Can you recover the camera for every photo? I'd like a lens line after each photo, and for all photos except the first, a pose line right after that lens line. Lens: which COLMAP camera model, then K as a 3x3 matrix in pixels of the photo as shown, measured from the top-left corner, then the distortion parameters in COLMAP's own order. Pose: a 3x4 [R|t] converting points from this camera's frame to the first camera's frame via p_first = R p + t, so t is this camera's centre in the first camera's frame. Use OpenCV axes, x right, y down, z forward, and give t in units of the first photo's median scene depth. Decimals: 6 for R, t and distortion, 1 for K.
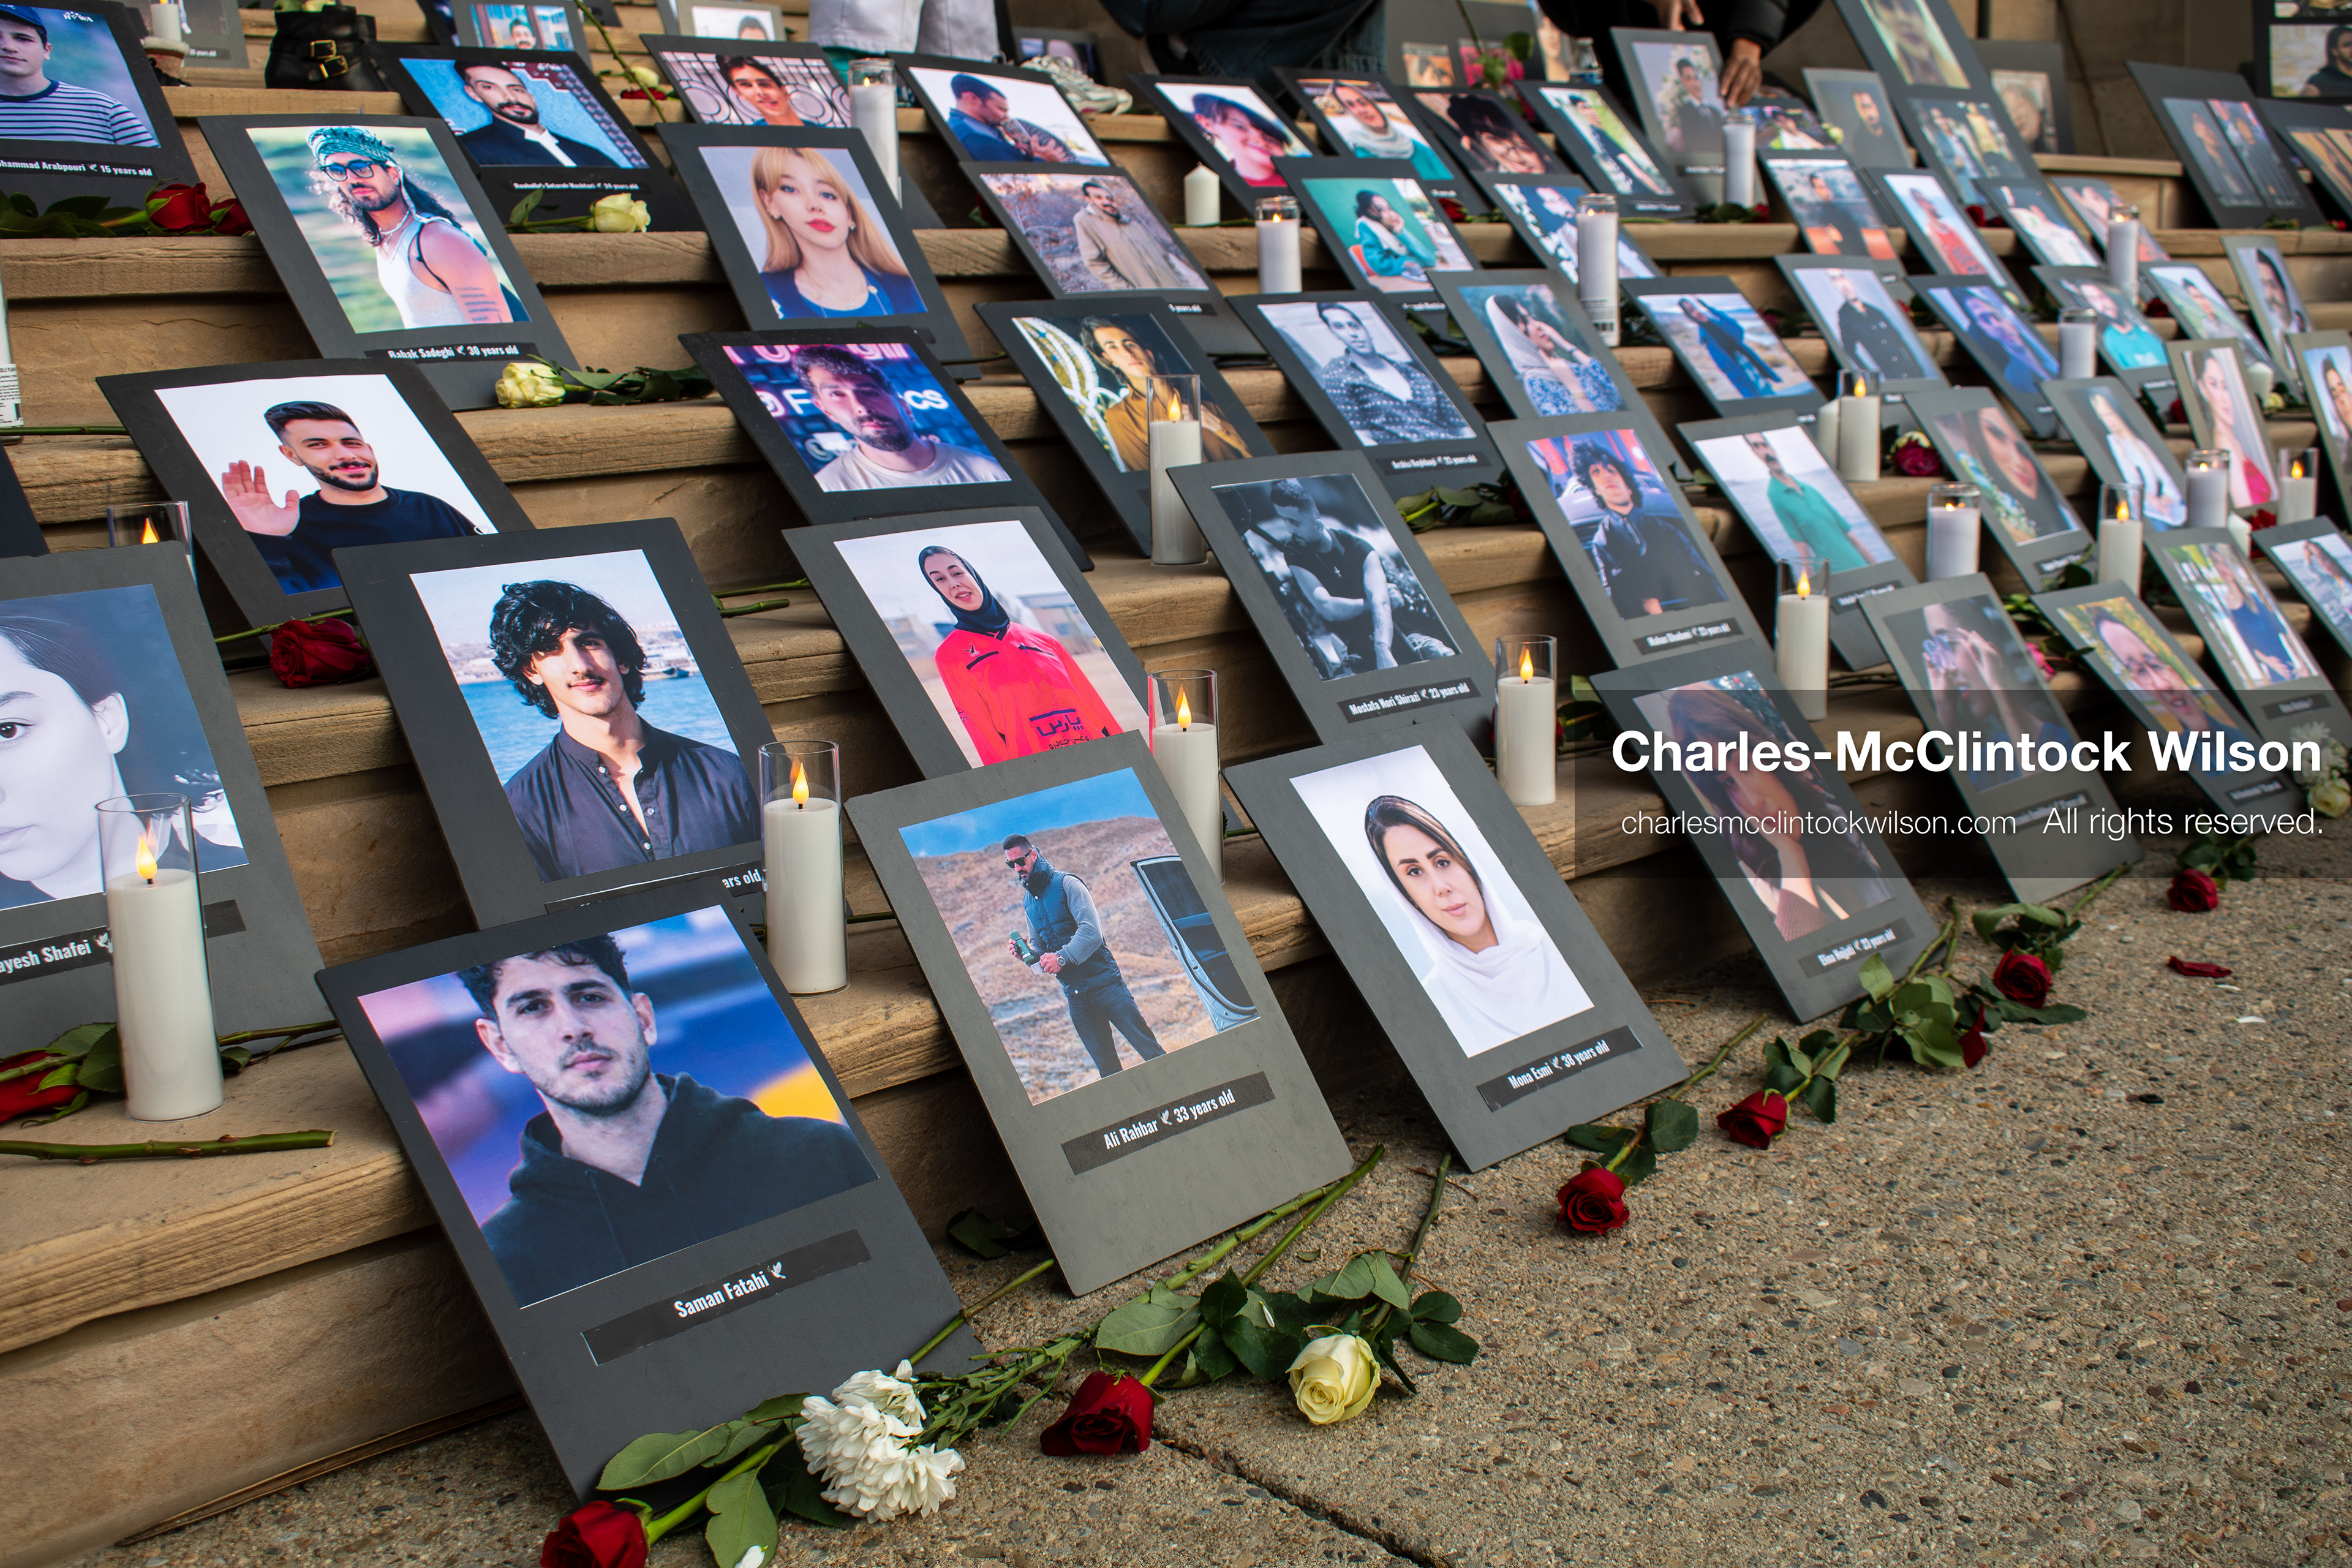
lens RADIAL K [[2545.2, 0, 1174.5], [0, 2545.2, 777.8], [0, 0, 1]] dist [-0.080539, 0.031883]
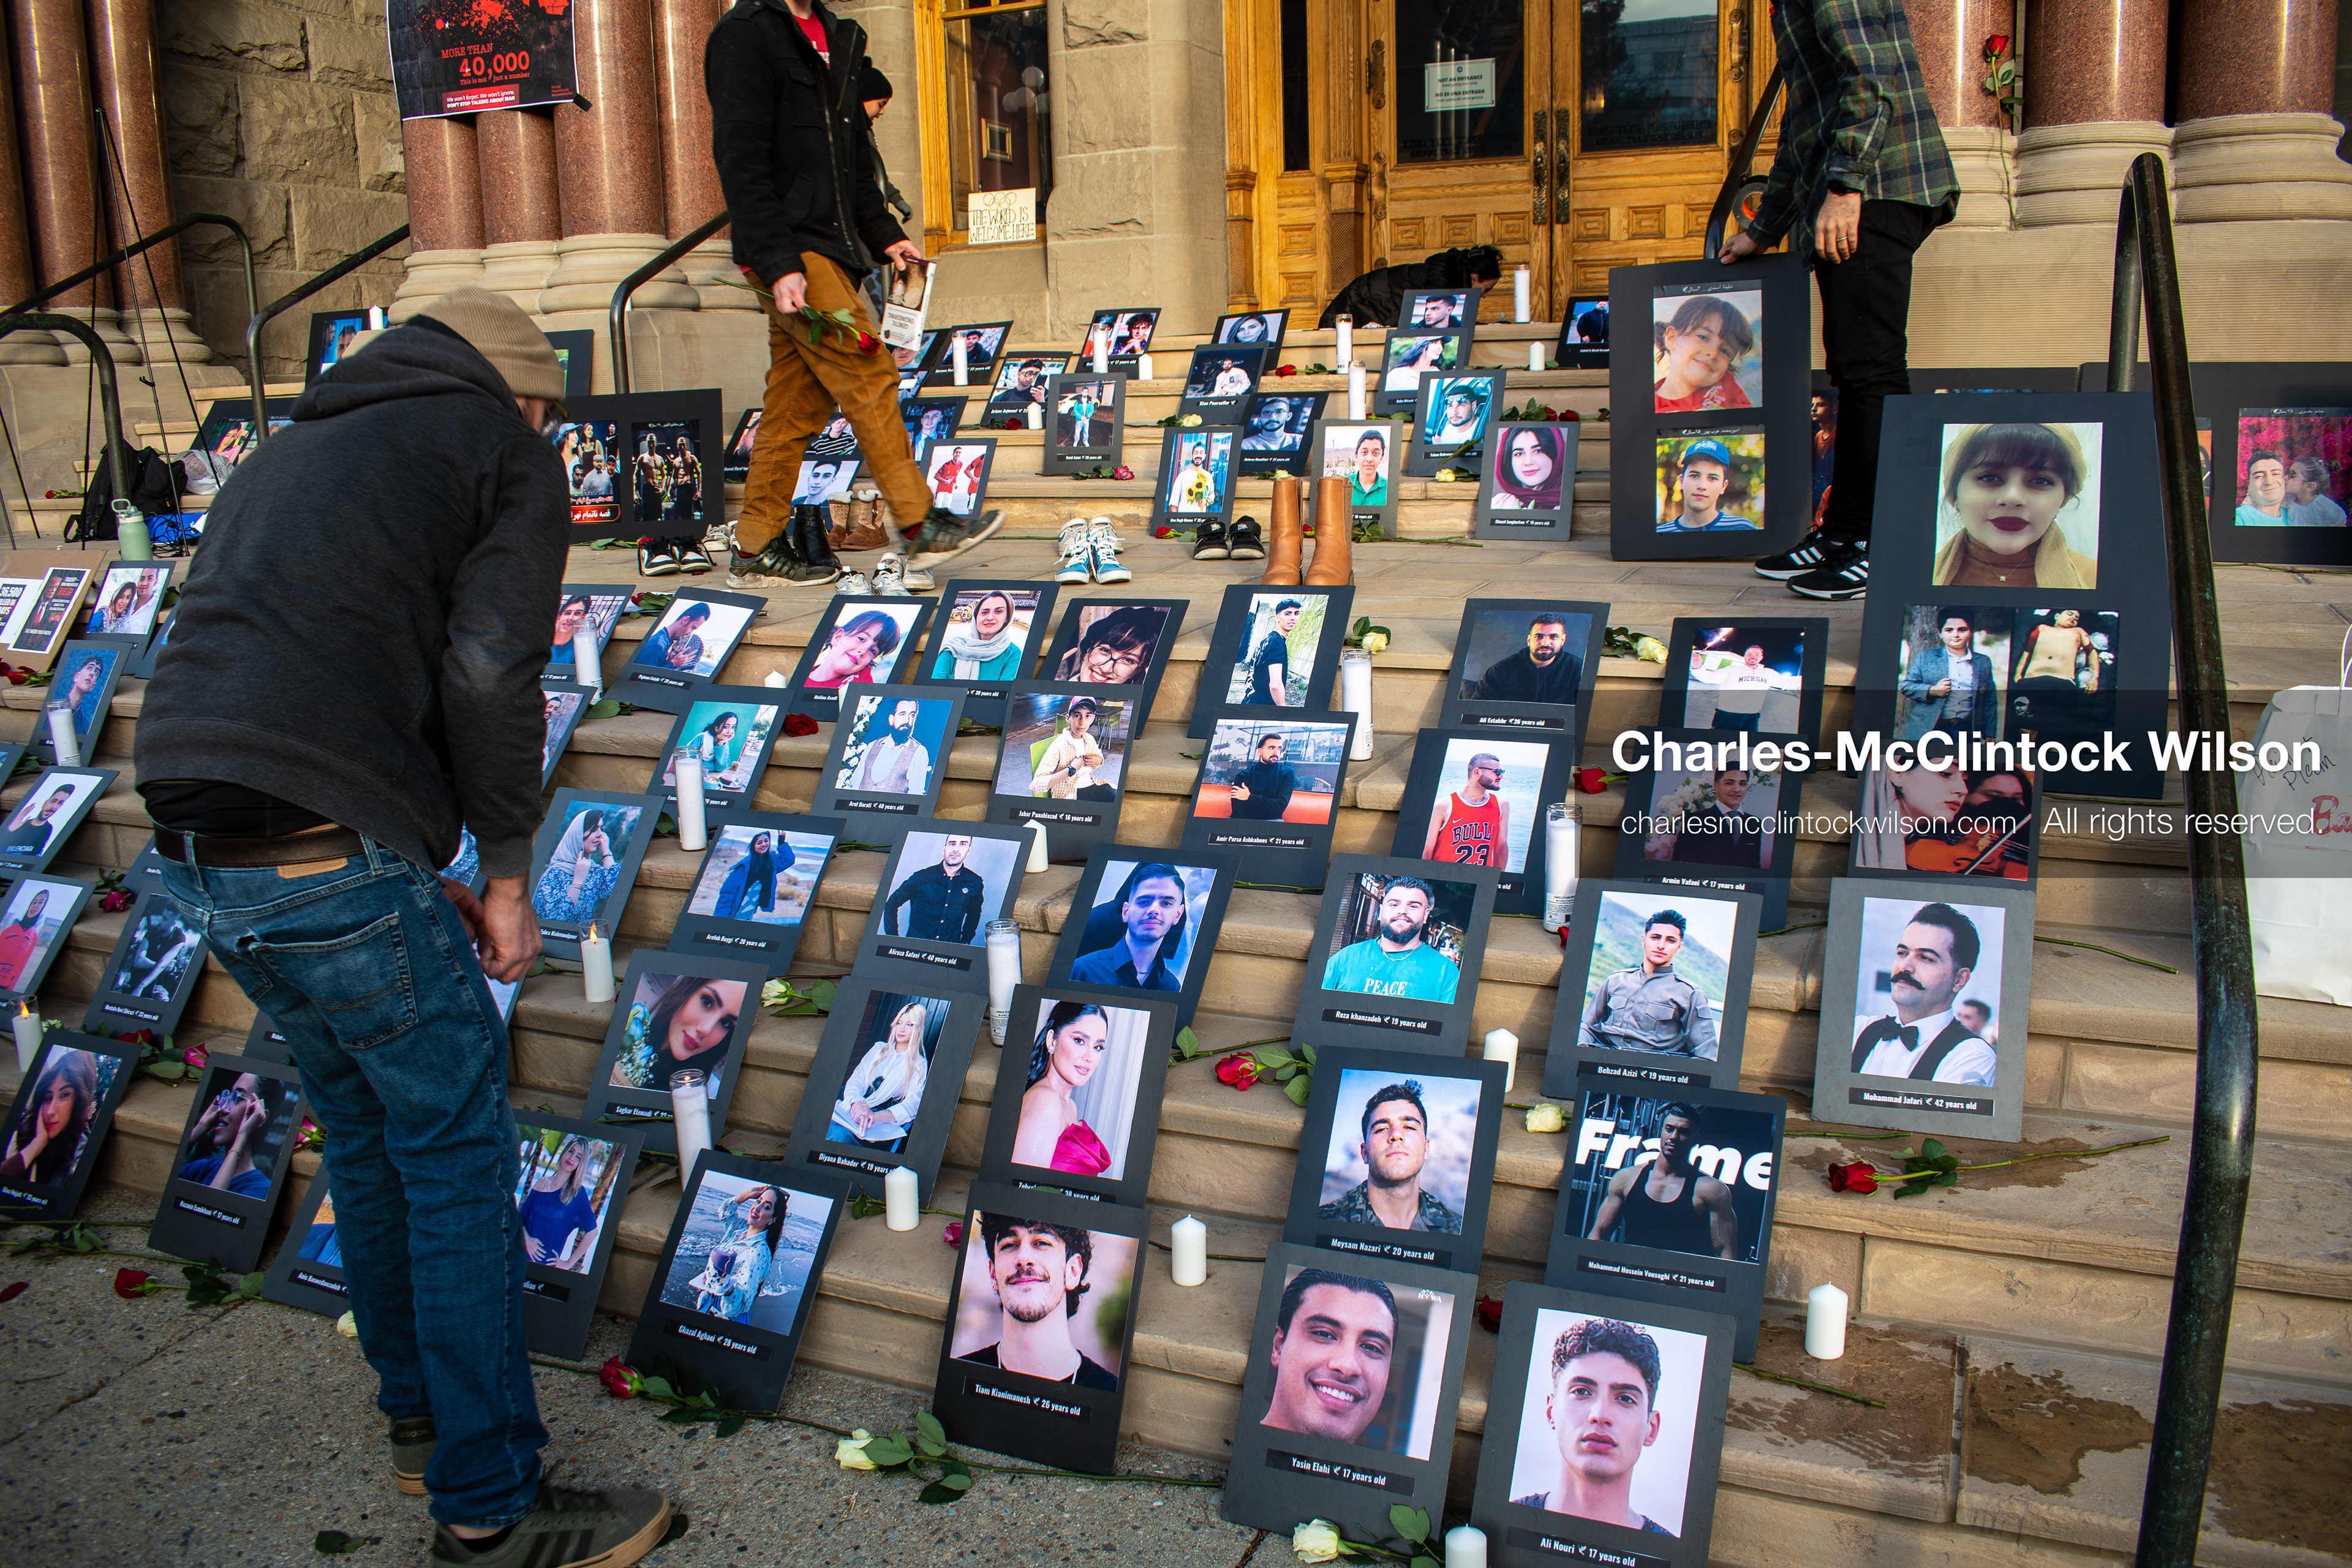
lens RADIAL K [[1825.9, 0, 1174.2], [0, 1825.9, 786.7], [0, 0, 1]] dist [-0.099003, 0.015438]
pose [[0.341464, 0.225567, -0.912426, 1.702139], [-0.157710, 0.970762, 0.180967, -0.622181], [0.926569, 0.082105, 0.367055, 1.237129]]
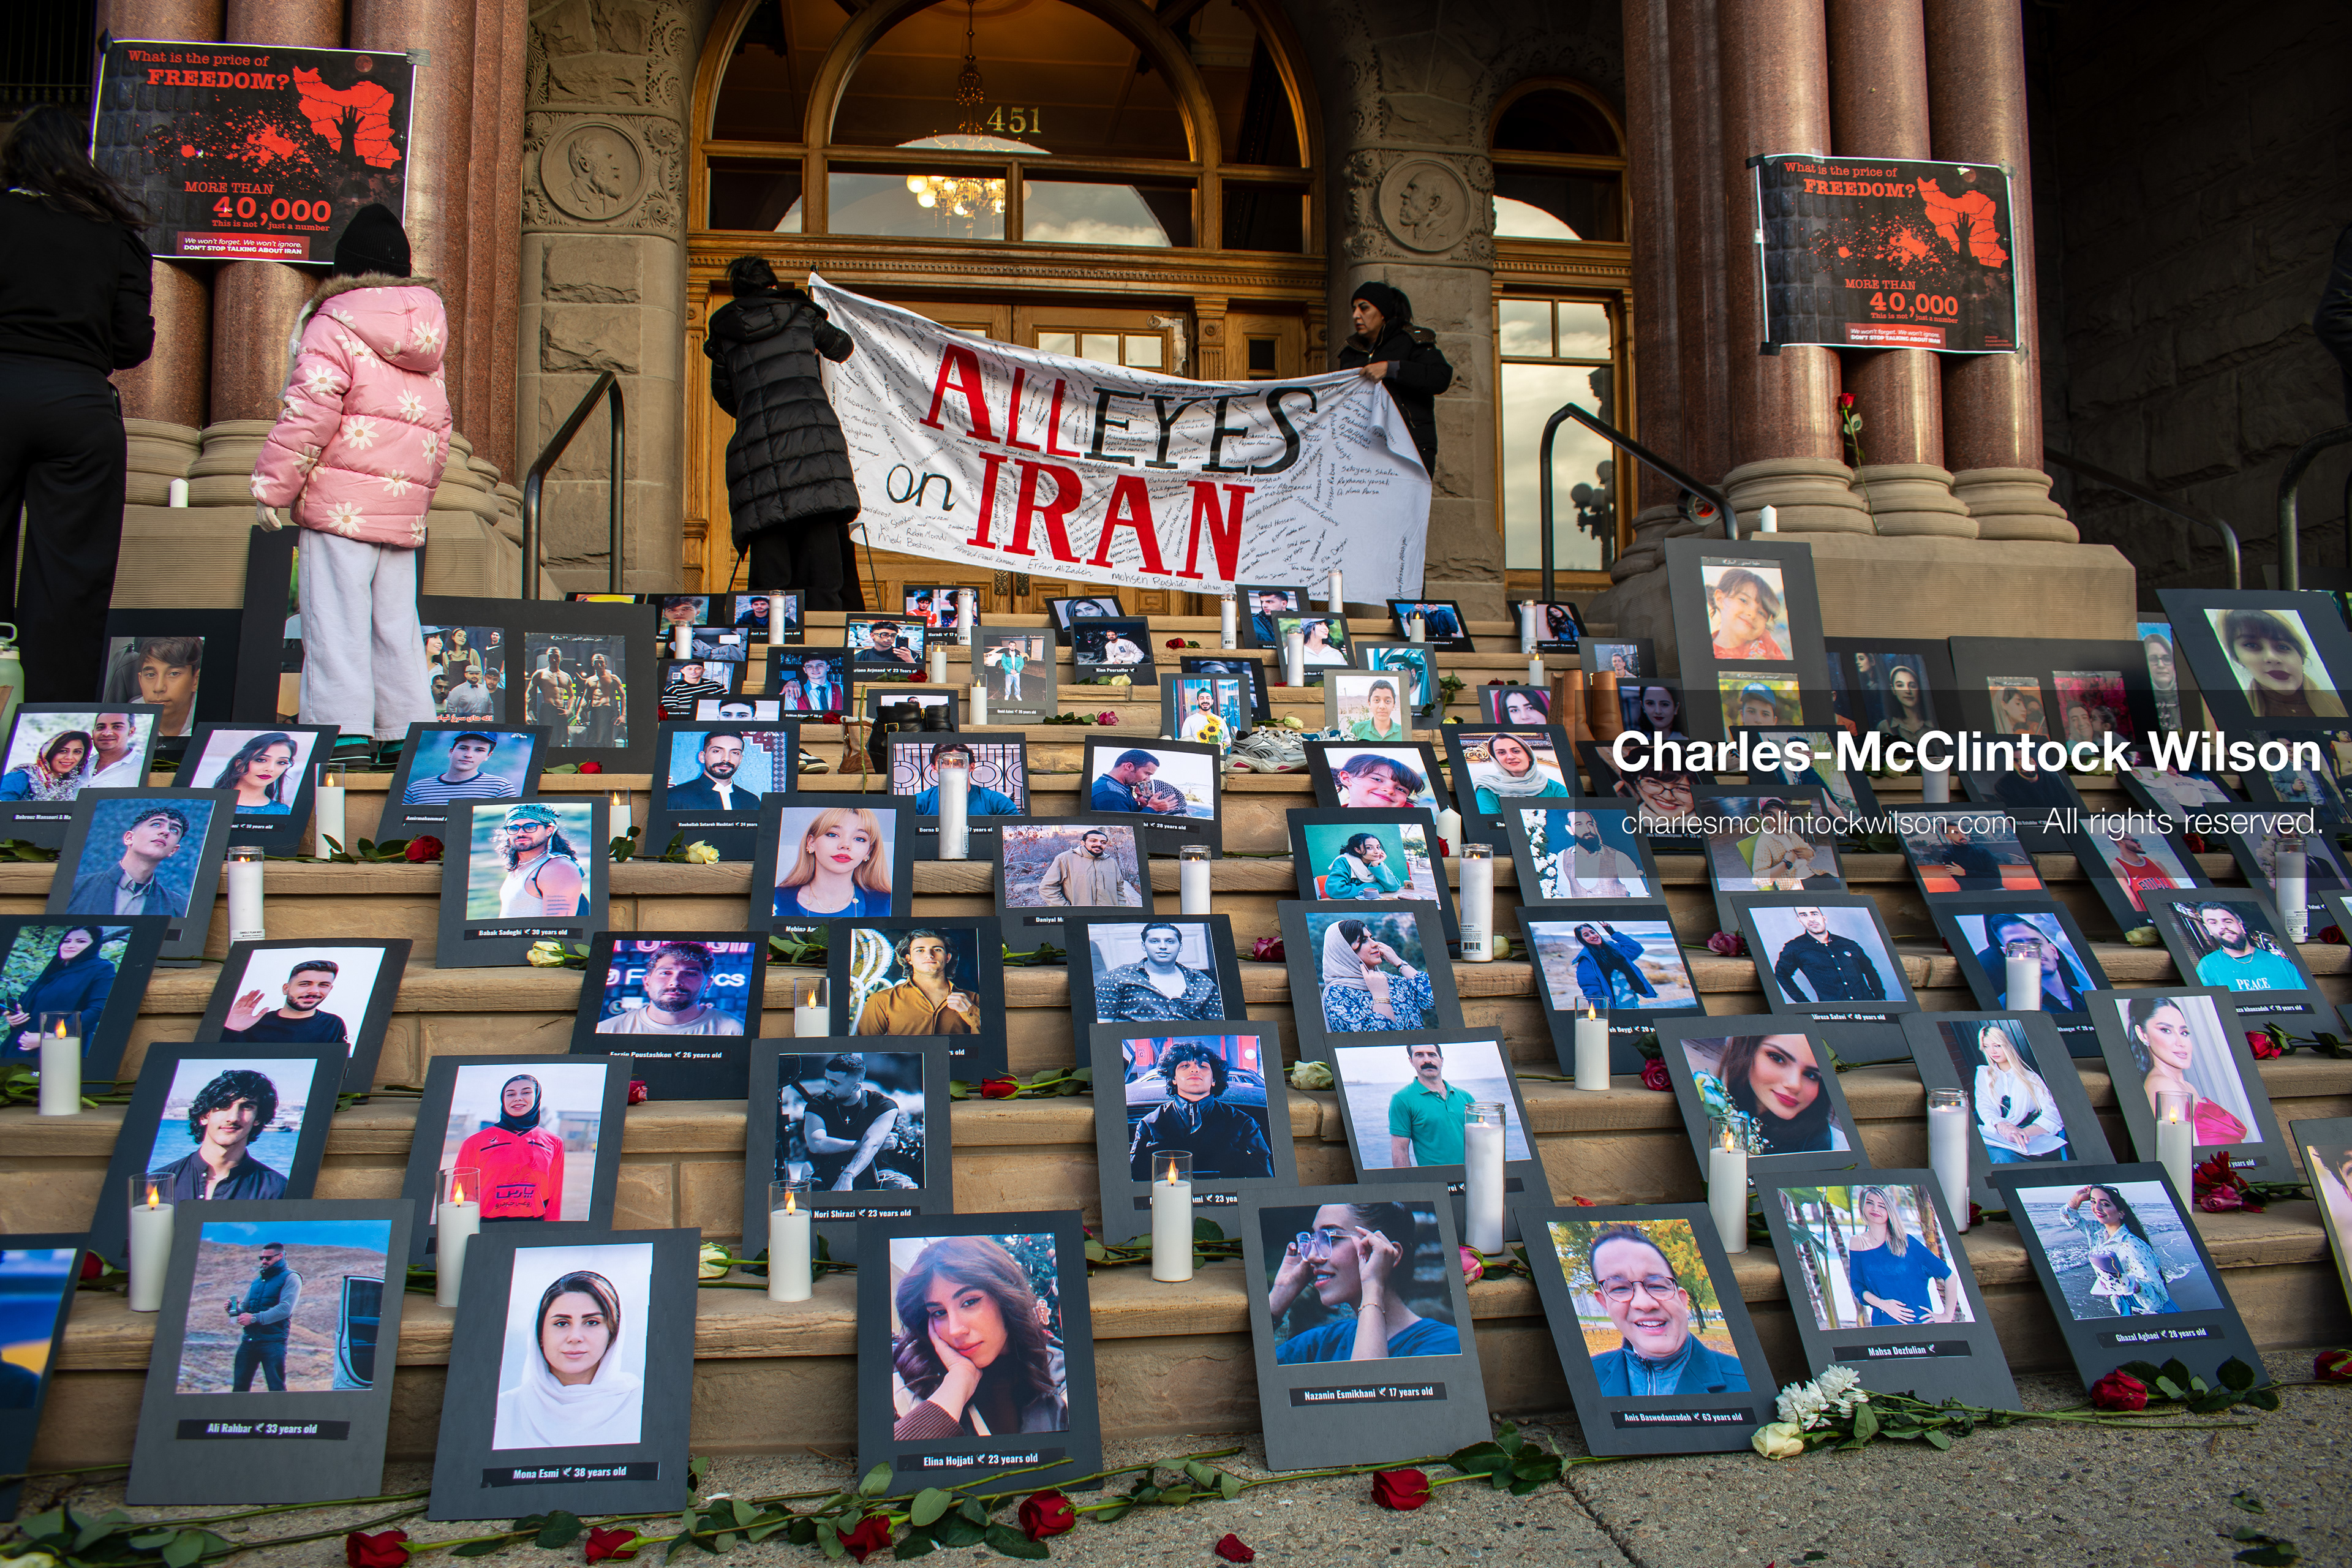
lens RADIAL K [[1820.0, 0, 1172.5], [0, 1820.0, 786.1], [0, 0, 1]] dist [-0.102086, 0.020876]
pose [[0.799456, 0.011031, -0.600624, 0.838724], [-0.132935, 0.978292, -0.158974, -0.128664], [0.585832, 0.206937, 0.783568, 0.251986]]
